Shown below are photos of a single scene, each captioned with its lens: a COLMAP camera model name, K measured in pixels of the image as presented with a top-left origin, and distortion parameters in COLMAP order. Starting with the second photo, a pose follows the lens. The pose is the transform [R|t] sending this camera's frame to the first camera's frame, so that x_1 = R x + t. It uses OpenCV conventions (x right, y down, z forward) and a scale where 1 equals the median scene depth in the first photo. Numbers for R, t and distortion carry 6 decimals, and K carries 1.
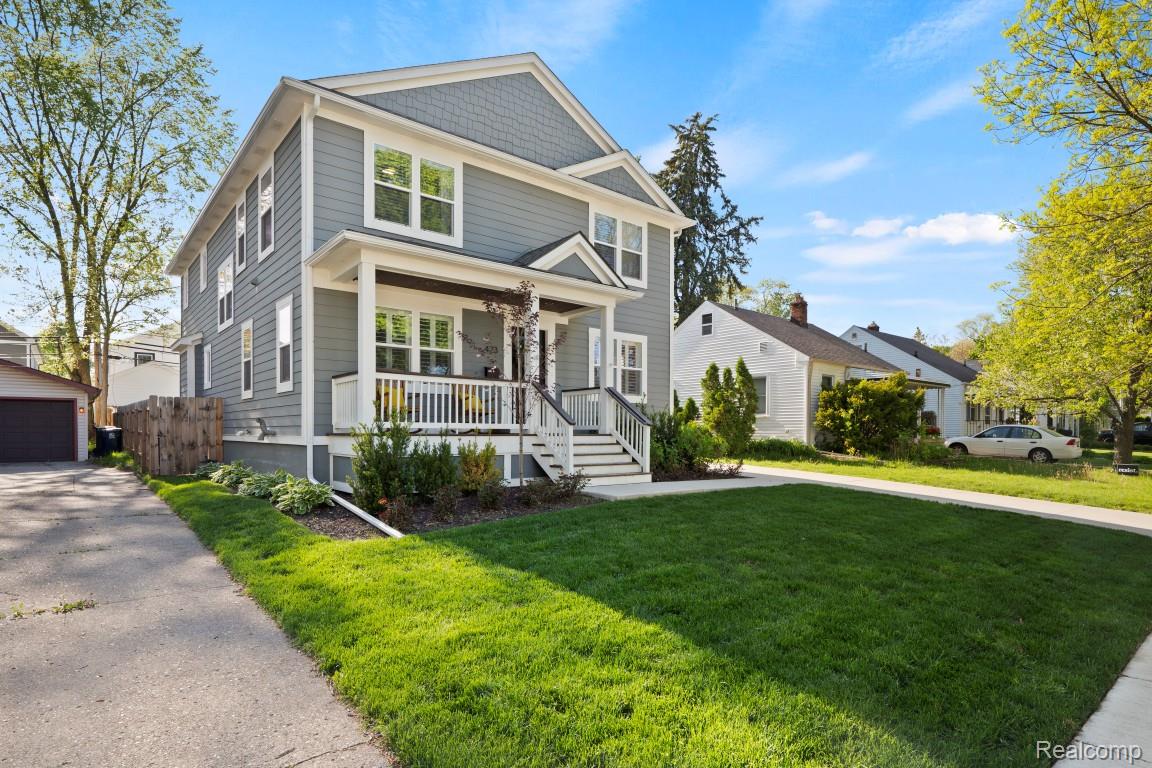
lens RADIAL K [[611.0, 0, 587.5], [0, 611.0, 433.2], [0, 0, 1]] dist [-0.001028, -0.000001]
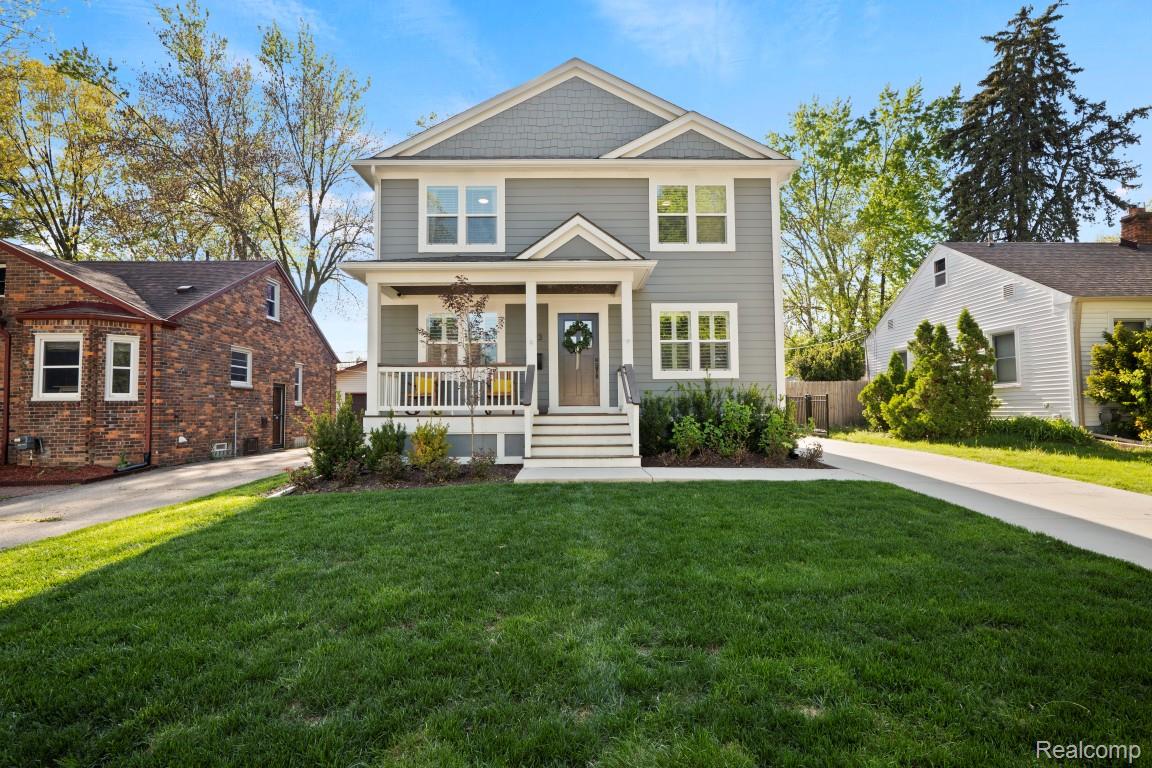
lens RADIAL K [[547.0, 0, 576.4], [0, 547.0, 384.6], [0, 0, 1]] dist [0.000504, 0.001104]
pose [[0.770698, -0.042429, -0.635787, 0.319064], [0.010040, 0.998465, -0.054462, 0.001273], [0.637122, 0.035590, 0.769941, 0.180363]]
